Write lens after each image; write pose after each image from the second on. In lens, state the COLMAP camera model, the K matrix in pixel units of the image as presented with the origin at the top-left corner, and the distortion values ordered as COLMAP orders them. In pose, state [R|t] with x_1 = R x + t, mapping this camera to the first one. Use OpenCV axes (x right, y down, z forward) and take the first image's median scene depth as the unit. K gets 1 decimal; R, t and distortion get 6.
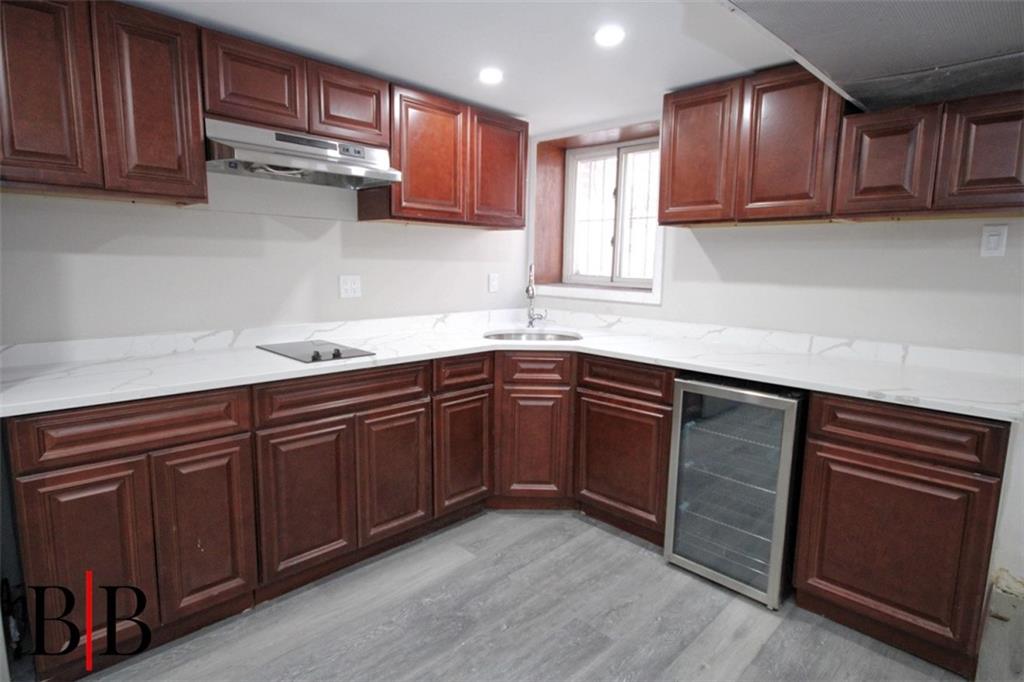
lens RADIAL K [[527.8, 0, 512.5], [0, 527.8, 338.6], [0, 0, 1]] dist [0.001148, -0.001821]
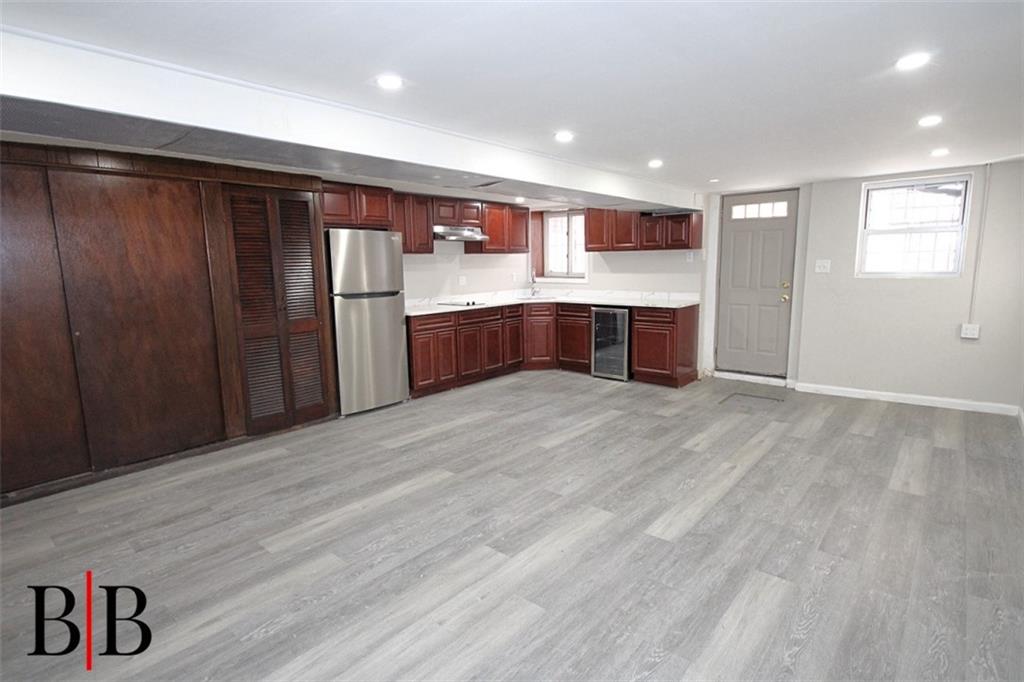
lens RADIAL K [[527.8, 0, 518.9], [0, 527.8, 336.6], [0, 0, 1]] dist [0.001148, -0.001821]
pose [[0.995167, -0.049633, 0.084727, -0.277195], [0.049454, 0.998768, 0.004207, 0.169133], [-0.084831, 0.000003, 0.996395, -1.519445]]
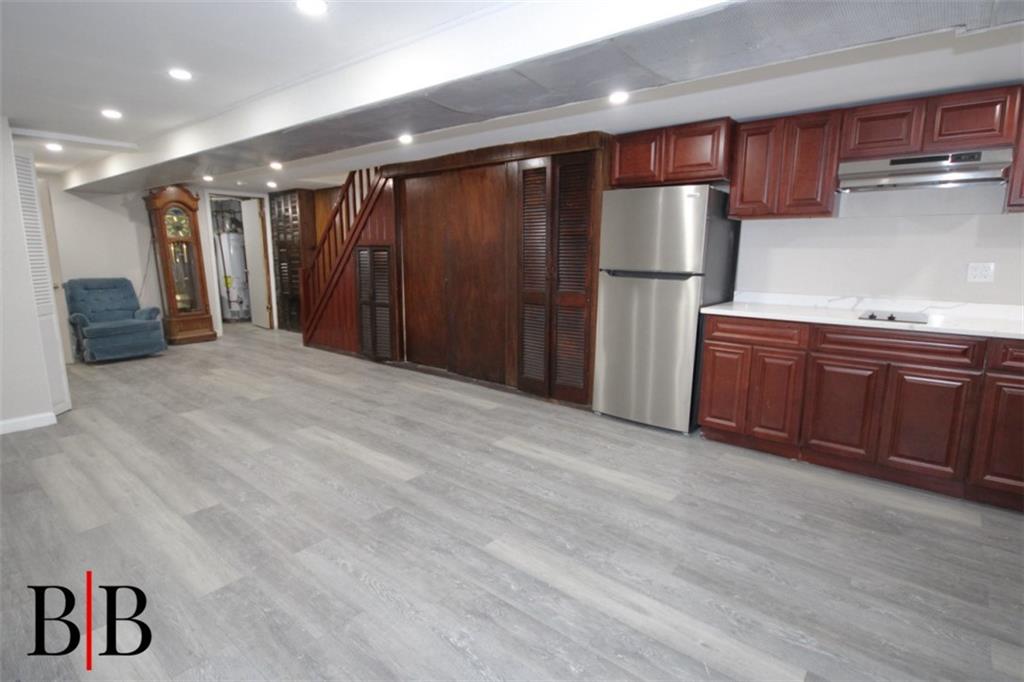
lens RADIAL K [[527.8, 0, 518.3], [0, 527.8, 338.8], [0, 0, 1]] dist [0.001148, -0.001821]
pose [[0.090254, 0.145251, -0.985270, 0.756245], [-0.145252, 0.980649, 0.131264, 0.035669], [0.985270, 0.131265, 0.109605, -0.069405]]
